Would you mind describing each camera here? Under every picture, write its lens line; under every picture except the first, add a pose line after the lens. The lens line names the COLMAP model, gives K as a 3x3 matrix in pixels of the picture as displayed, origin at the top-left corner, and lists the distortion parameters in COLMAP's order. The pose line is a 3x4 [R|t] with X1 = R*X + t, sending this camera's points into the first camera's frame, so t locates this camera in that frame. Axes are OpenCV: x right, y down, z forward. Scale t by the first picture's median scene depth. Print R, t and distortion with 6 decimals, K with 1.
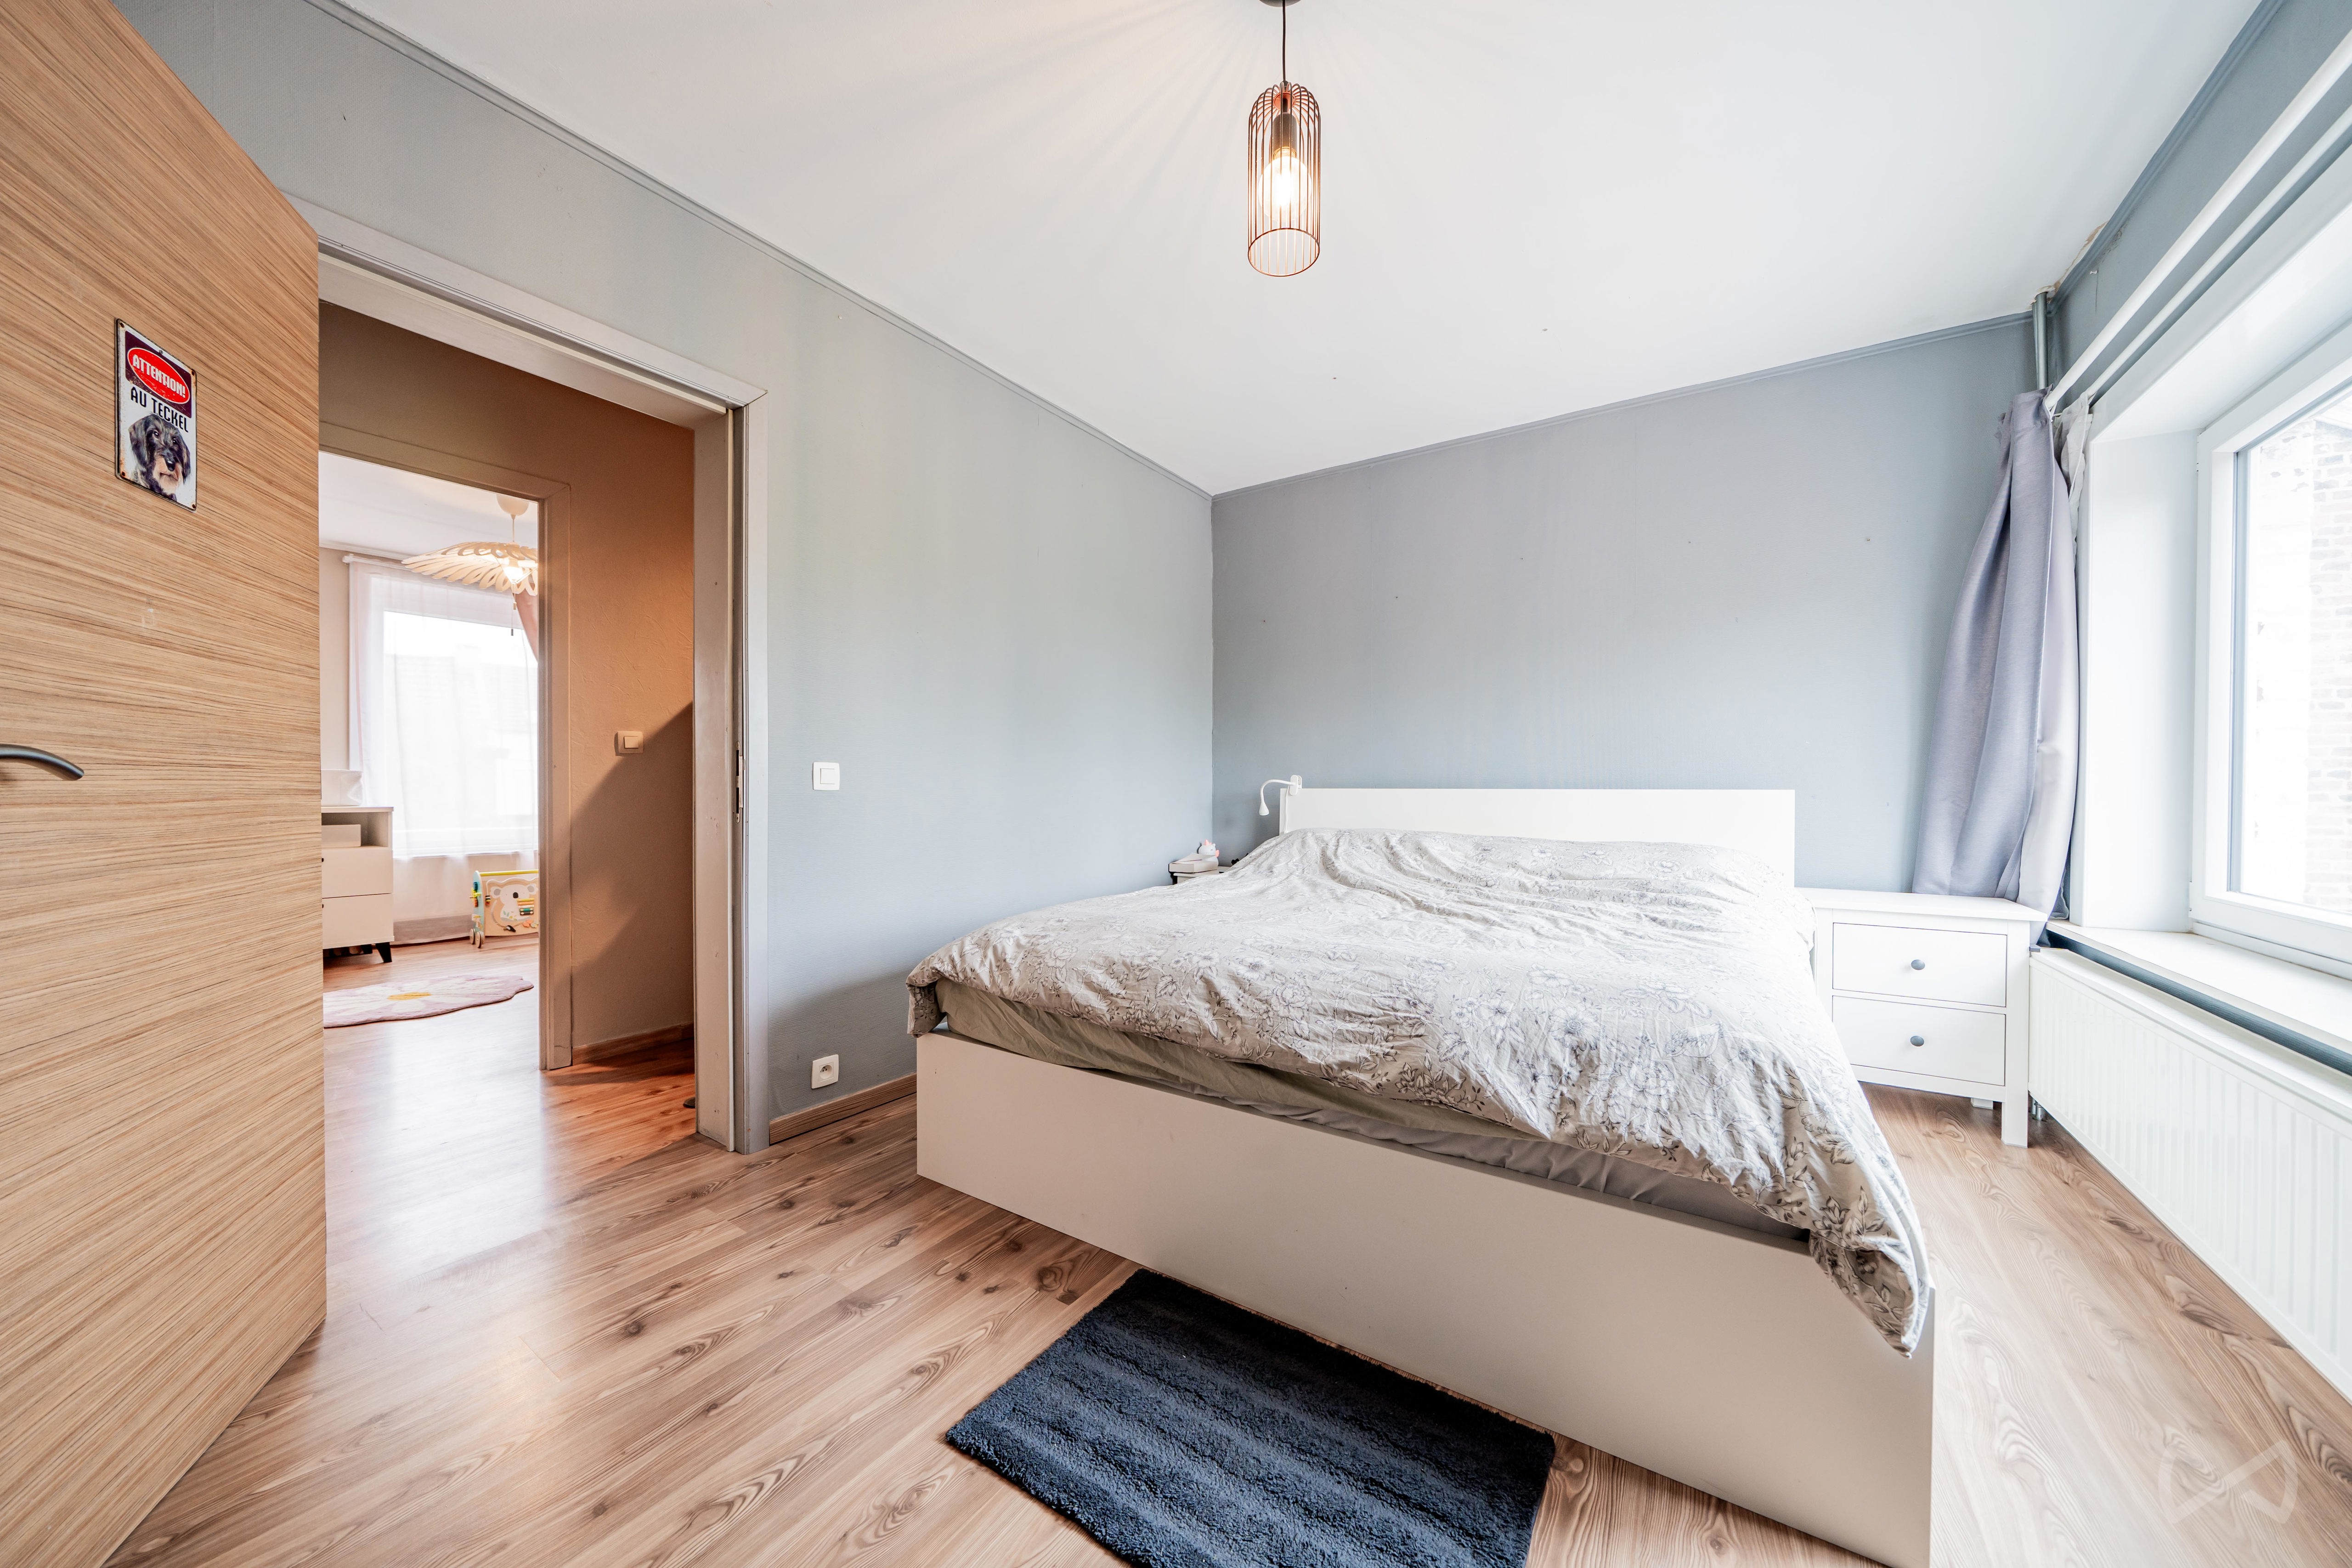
lens RADIAL K [[798.2, 0, 1190.9], [0, 798.2, 795.2], [0, 0, 1]] dist [-0.007917, 0.000424]
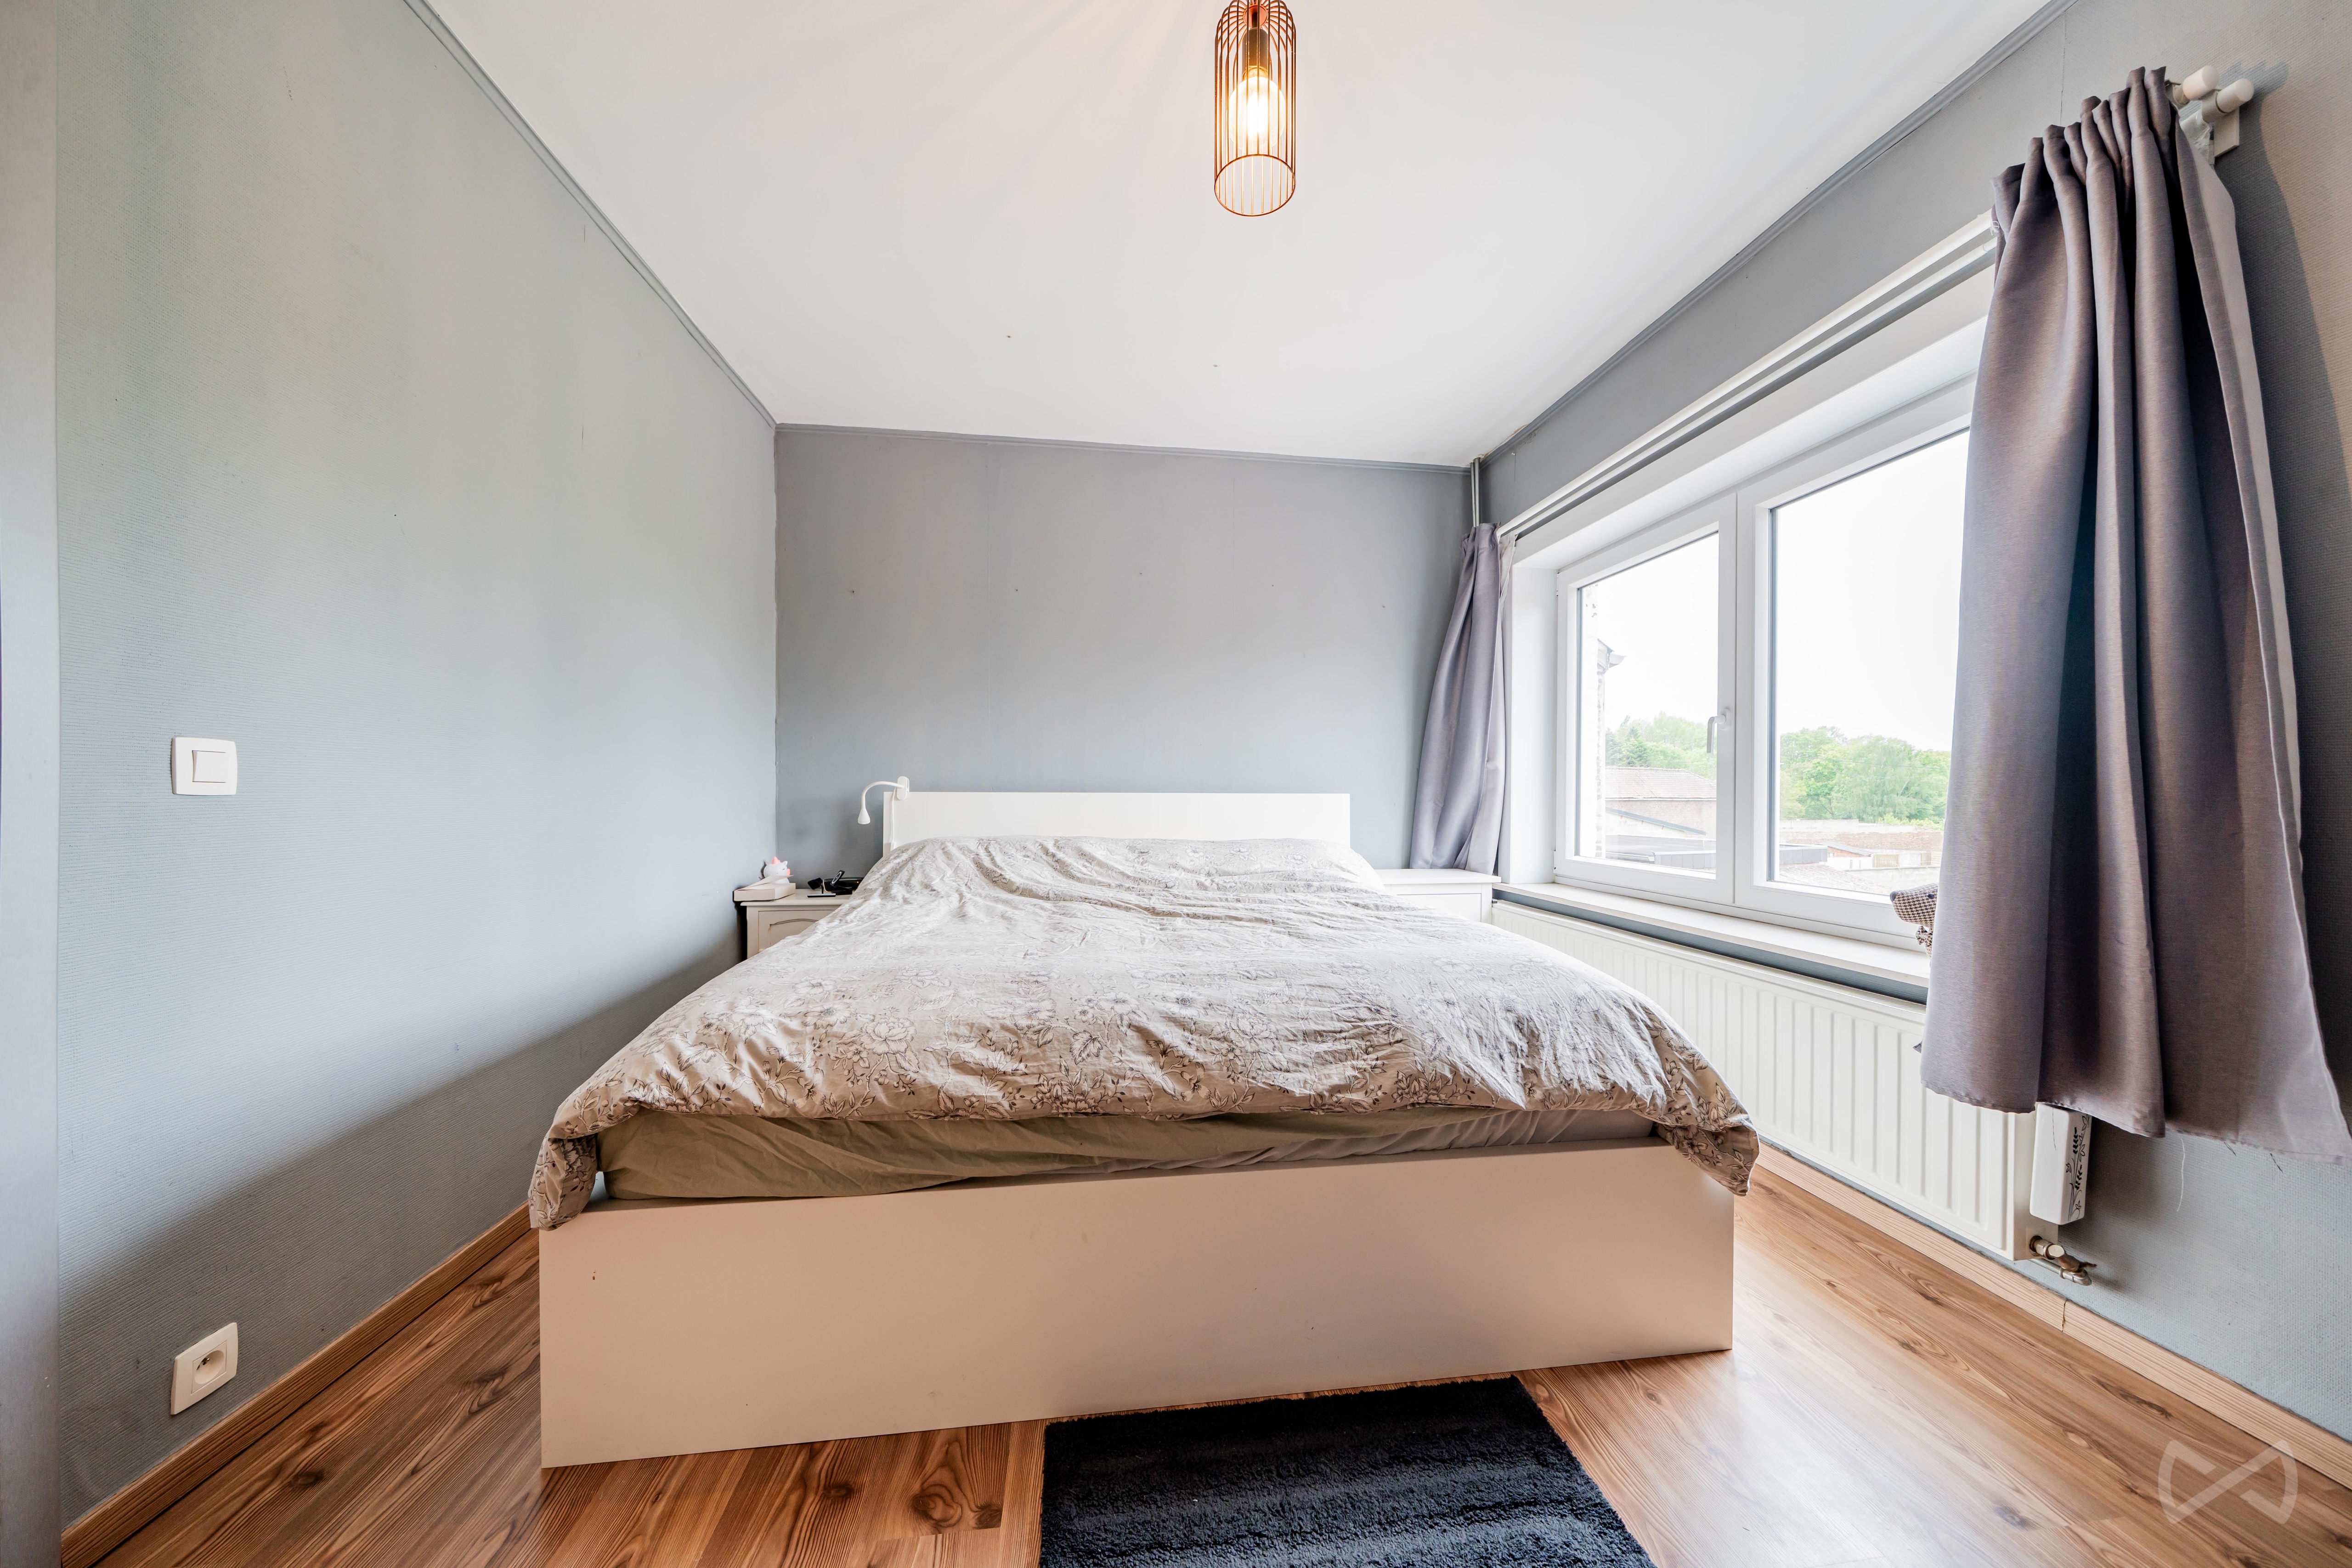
lens RADIAL K [[798.2, 0, 1189.6], [0, 798.2, 795.2], [0, 0, 1]] dist [-0.007917, 0.000424]
pose [[0.755767, -0.001259, 0.654840, -0.415884], [0.003412, 0.999992, -0.002016, -0.003828], [-0.654832, 0.003758, 0.755765, 0.306156]]
